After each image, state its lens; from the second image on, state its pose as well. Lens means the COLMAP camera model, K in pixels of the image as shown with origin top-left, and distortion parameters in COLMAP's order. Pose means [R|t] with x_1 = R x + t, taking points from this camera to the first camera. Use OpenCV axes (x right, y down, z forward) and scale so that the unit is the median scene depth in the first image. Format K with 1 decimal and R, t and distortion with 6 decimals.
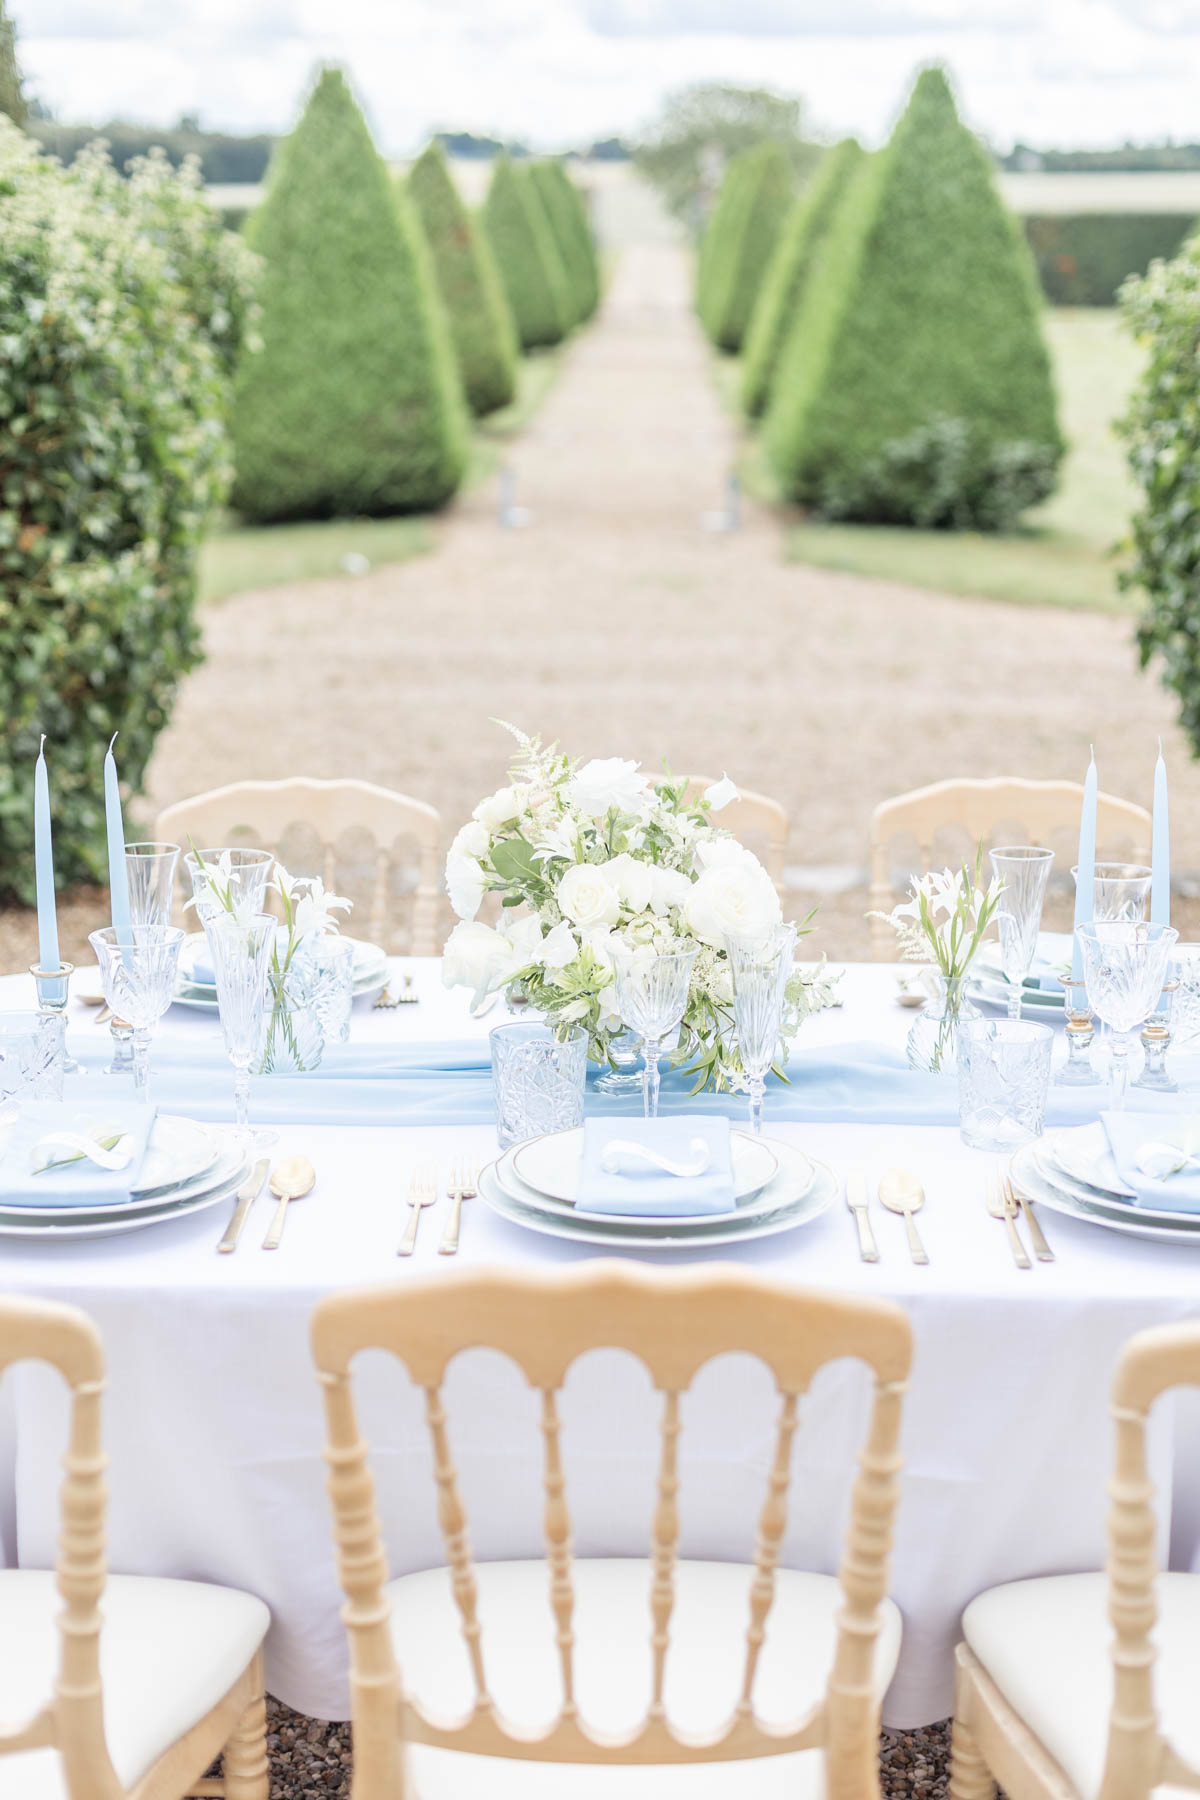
lens RADIAL K [[2570.9, 0, 596.5], [0, 2570.9, 897.1], [0, 0, 1]] dist [0.037798, 0.000000]
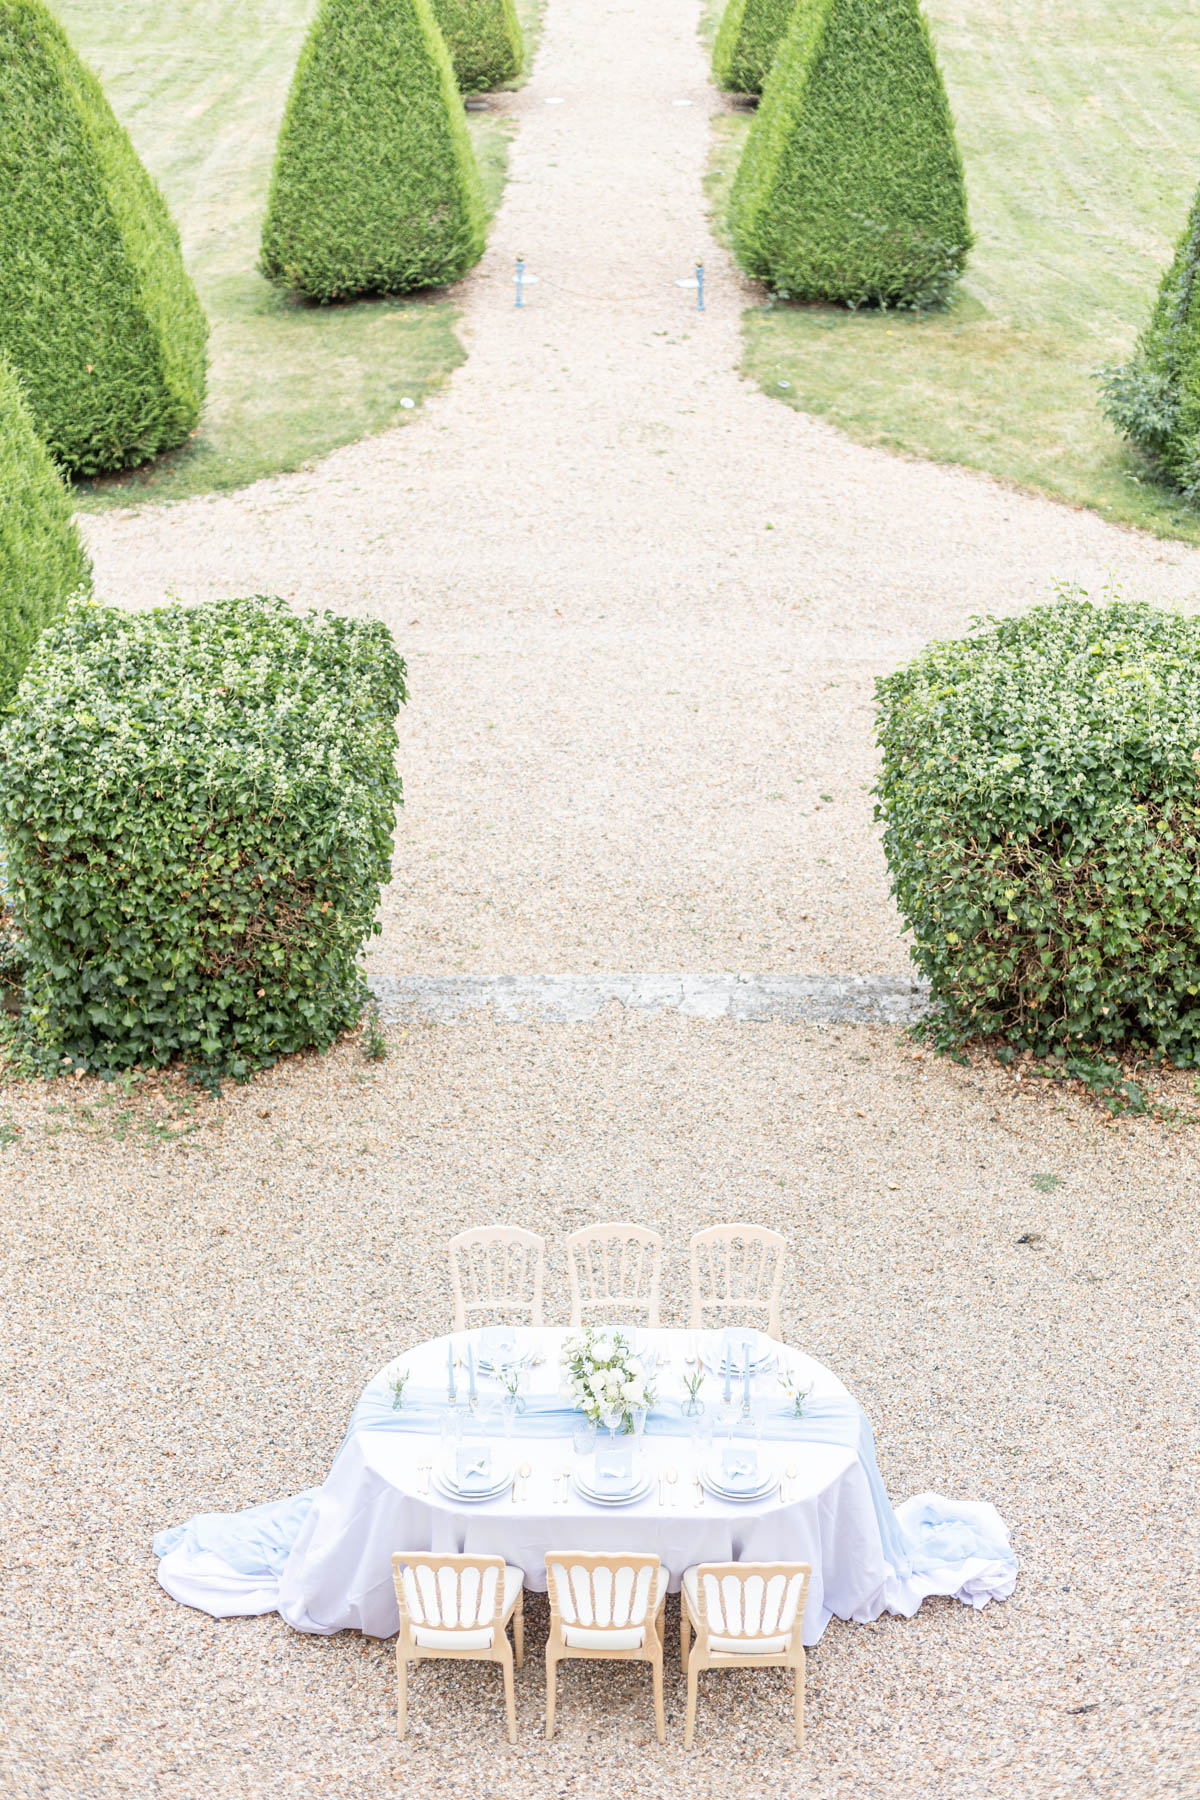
lens RADIAL K [[2570.9, 0, 601.2], [0, 2570.9, 902.1], [0, 0, 1]] dist [0.037798, 0.000000]
pose [[0.999973, -0.007264, 0.001343, 0.000488], [0.006681, 0.966918, 0.255001, -0.185883], [-0.003151, -0.254985, 0.966940, -0.281493]]
